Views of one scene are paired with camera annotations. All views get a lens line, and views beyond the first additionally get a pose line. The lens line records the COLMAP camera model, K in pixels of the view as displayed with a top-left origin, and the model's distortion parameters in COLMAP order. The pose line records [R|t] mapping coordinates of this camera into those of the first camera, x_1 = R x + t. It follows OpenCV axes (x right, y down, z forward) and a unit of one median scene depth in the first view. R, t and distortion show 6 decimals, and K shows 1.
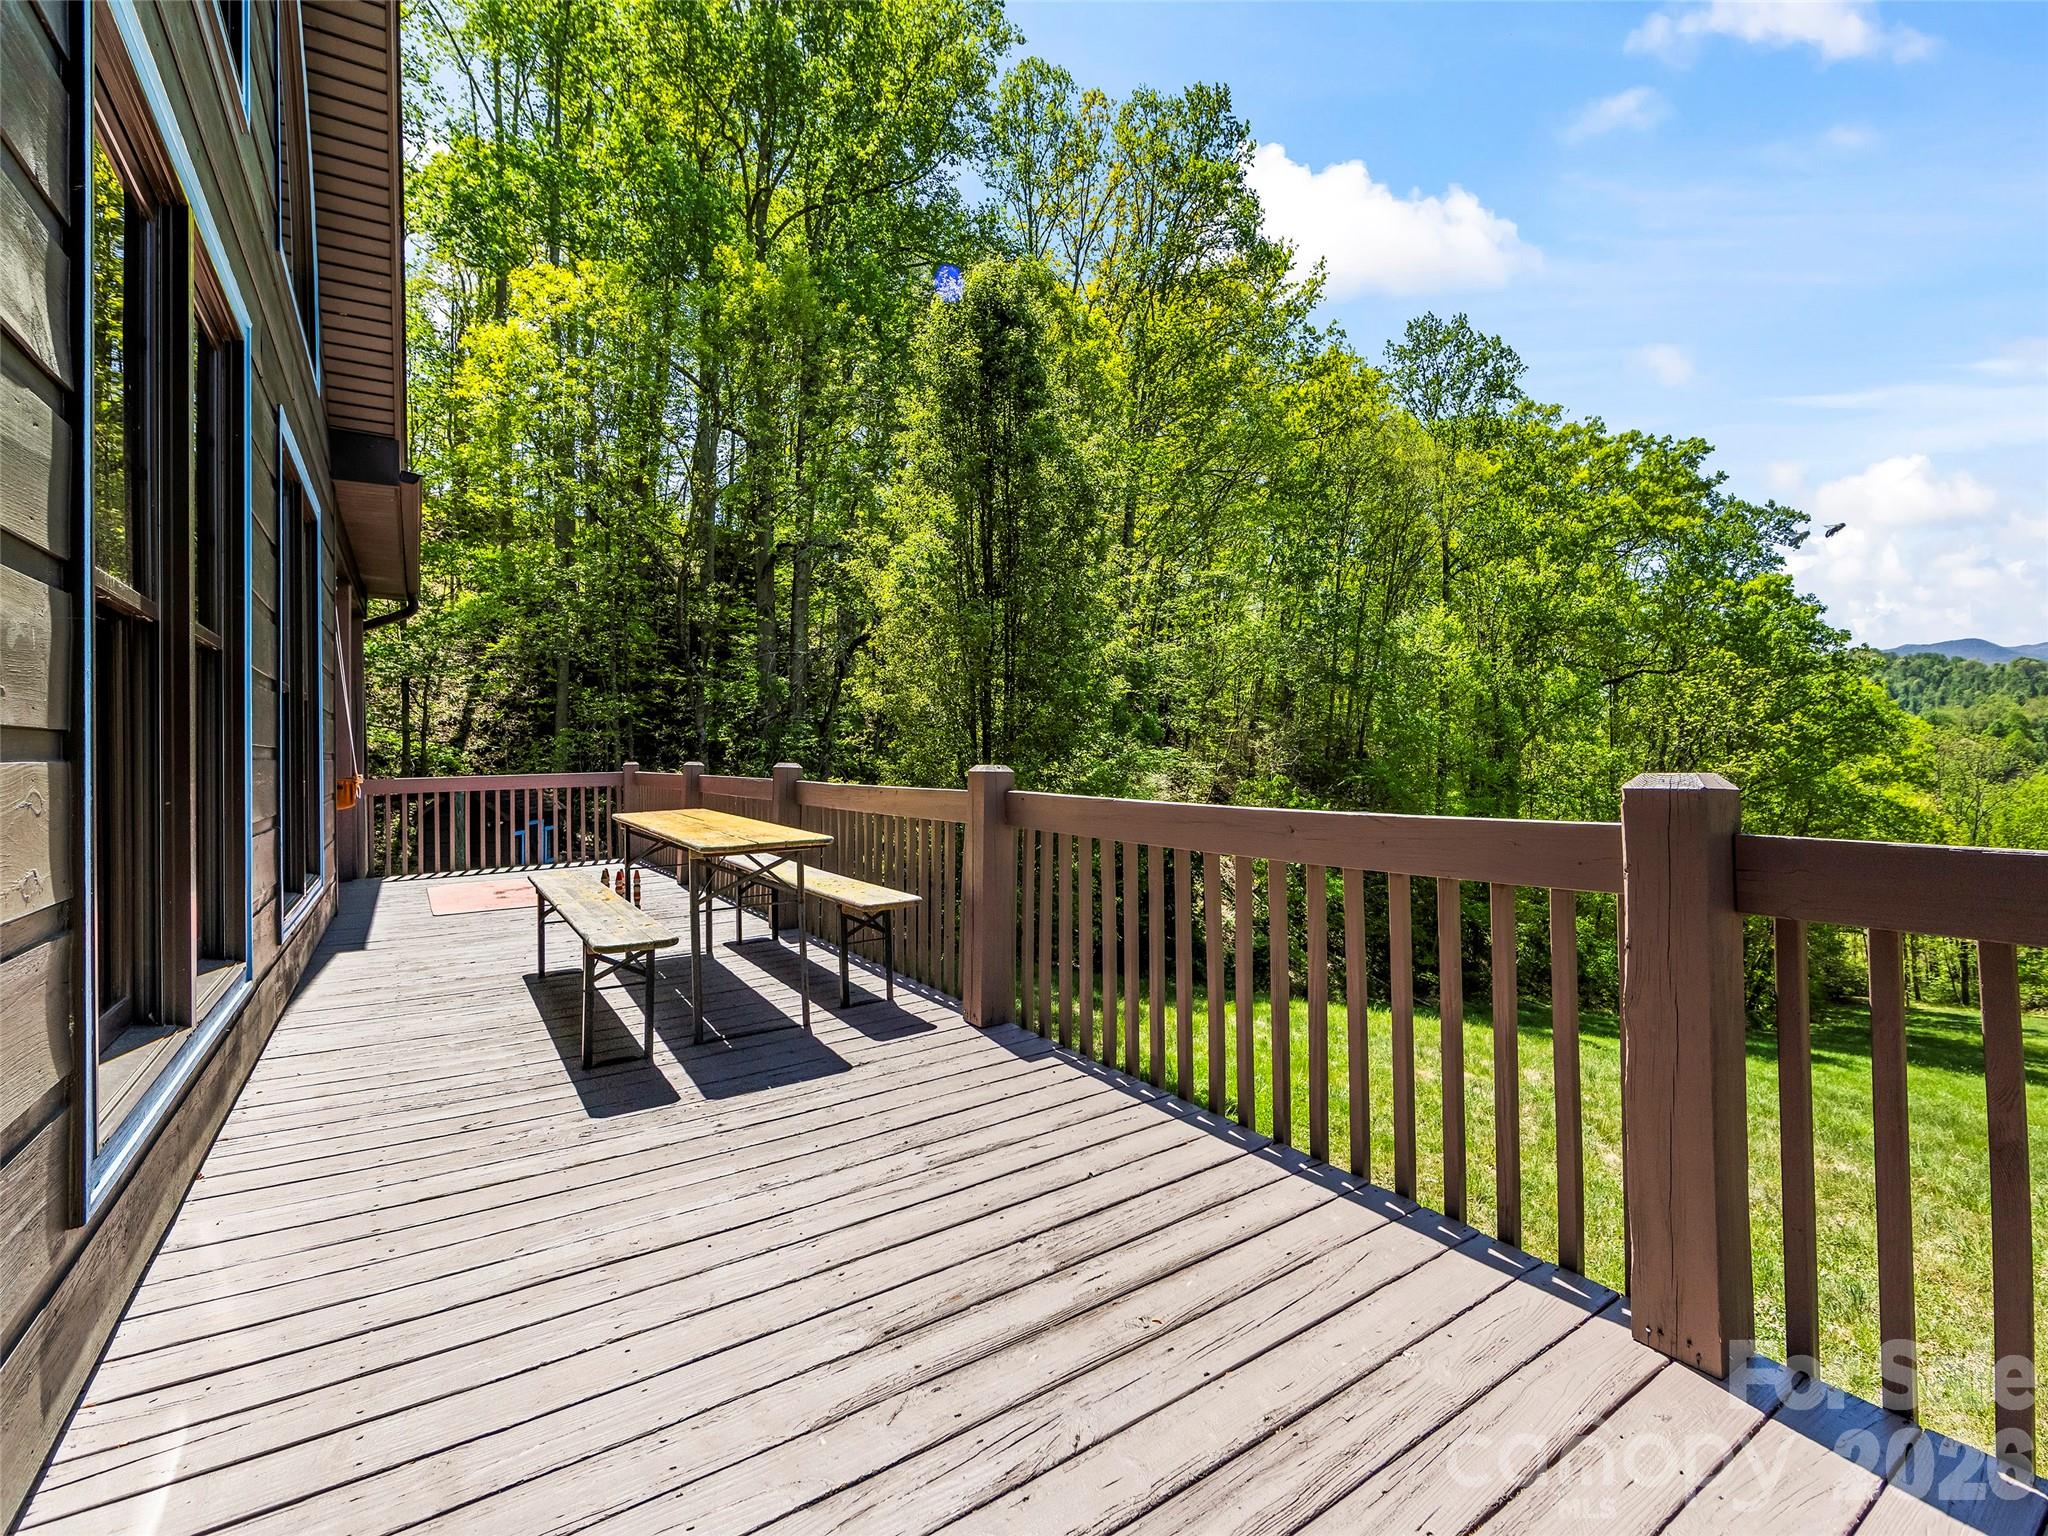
lens RADIAL K [[912.6, 0, 1016.2], [0, 912.6, 736.6], [0, 0, 1]] dist [-0.013422, 0.000235]
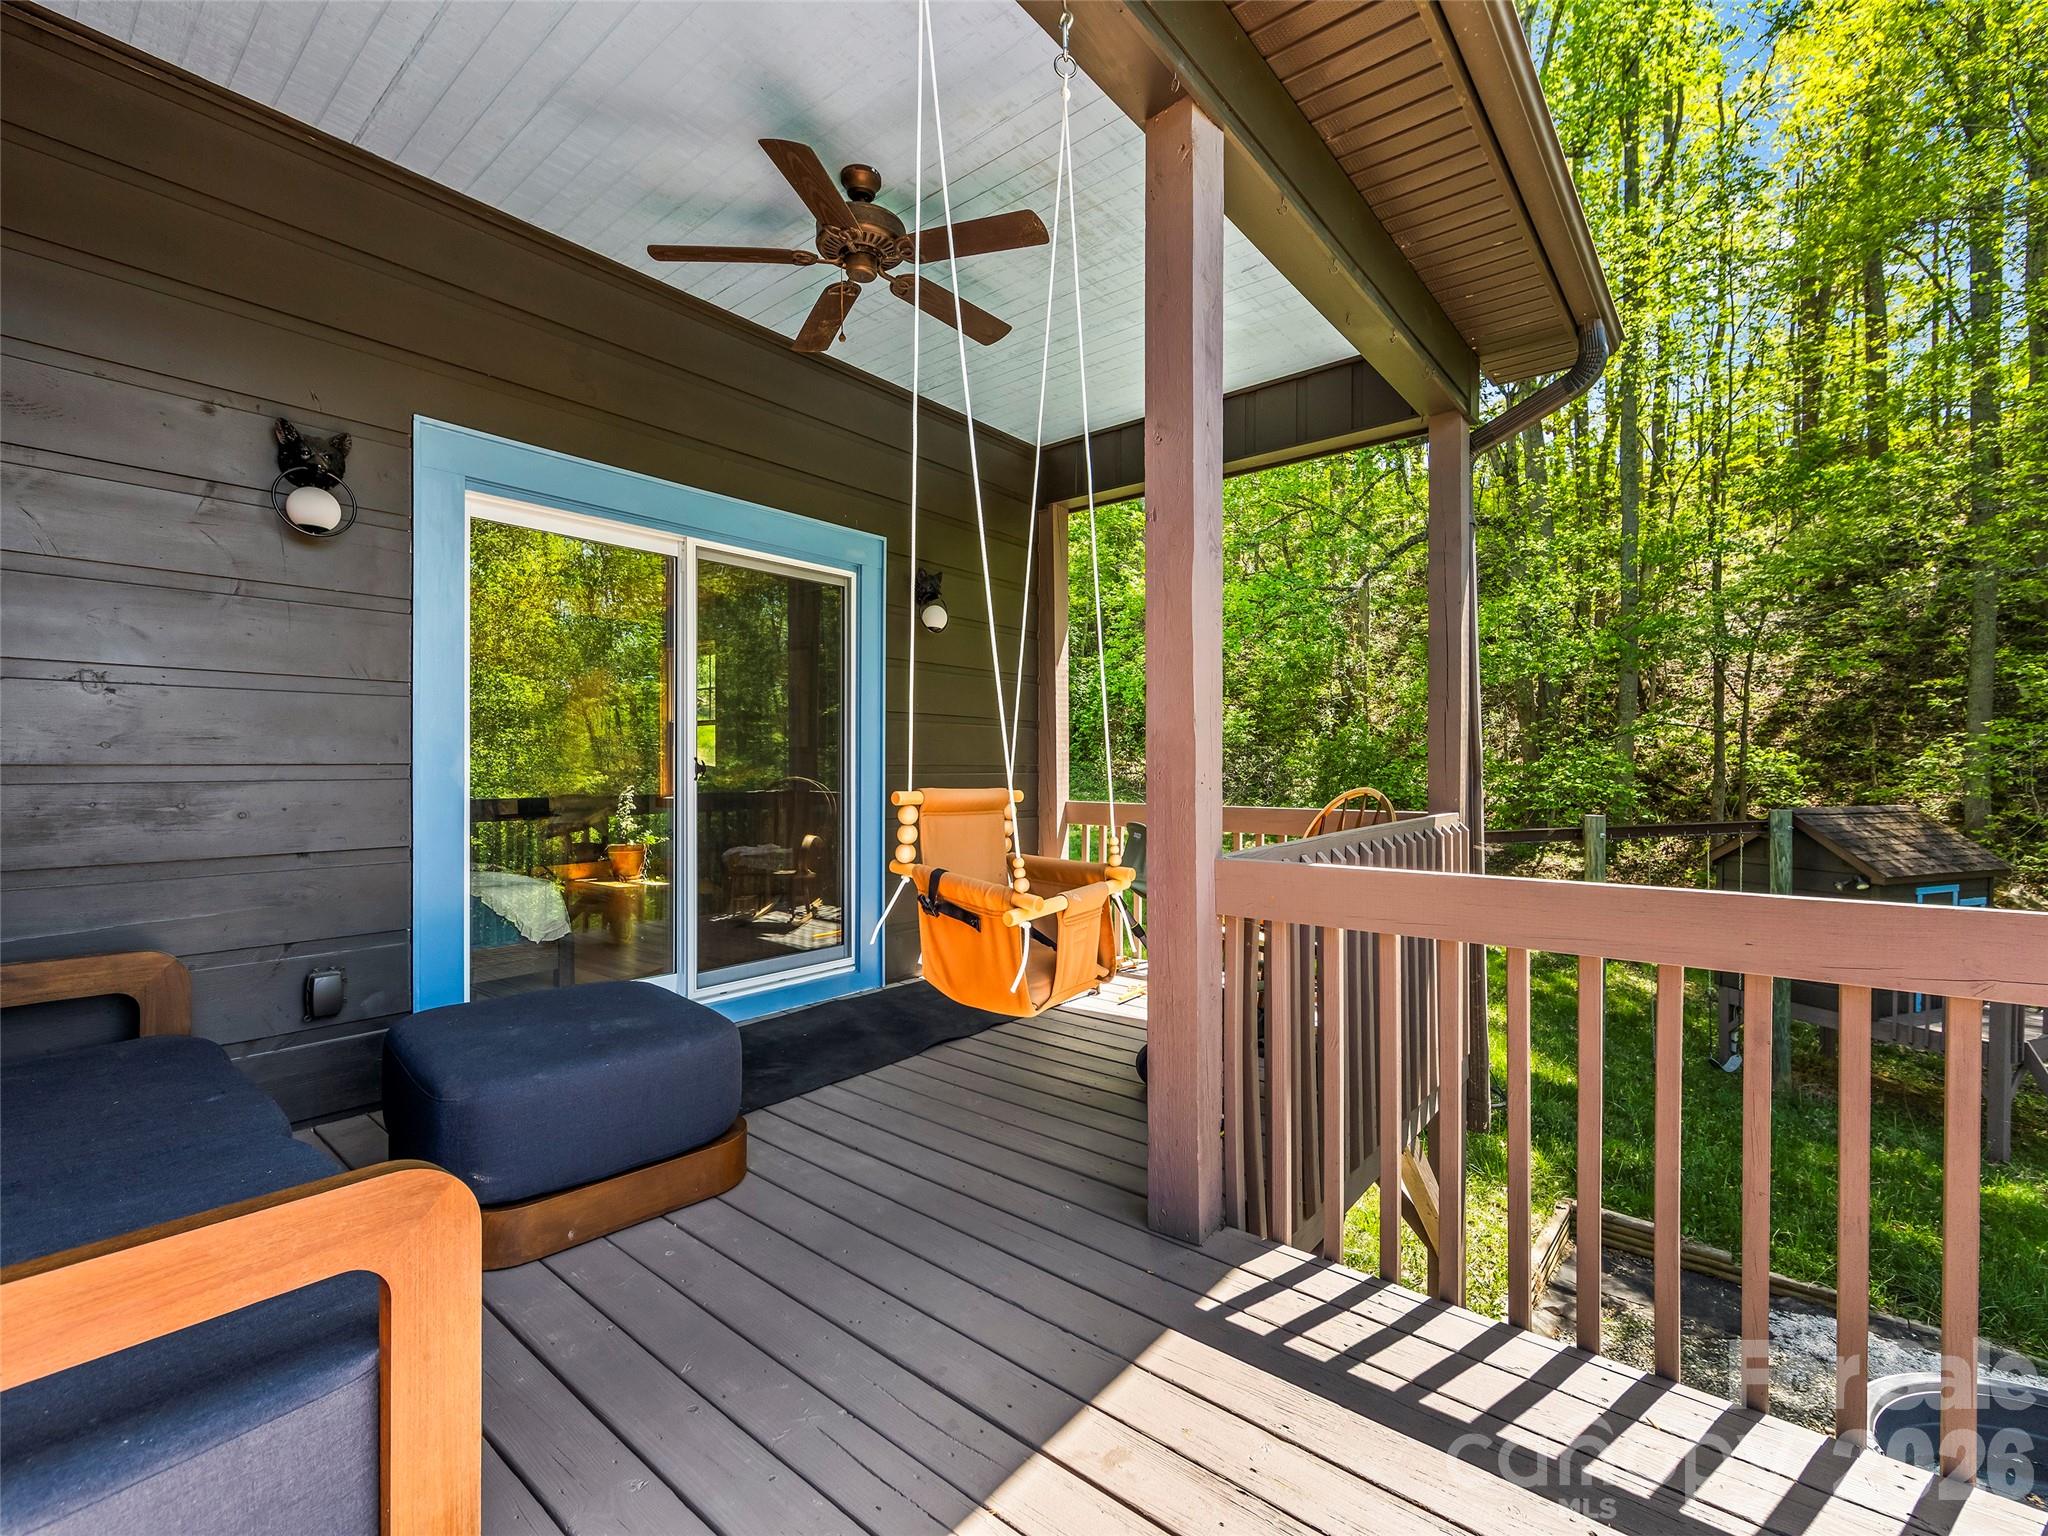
lens RADIAL K [[912.6, 0, 1018.3], [0, 912.6, 761.3], [0, 0, 1]] dist [-0.013422, 0.000235]
pose [[0.286629, 0.011764, -0.957969, -0.108820], [0.006503, 0.999878, 0.014224, 0.005557], [0.958020, -0.010306, 0.286517, 0.212383]]
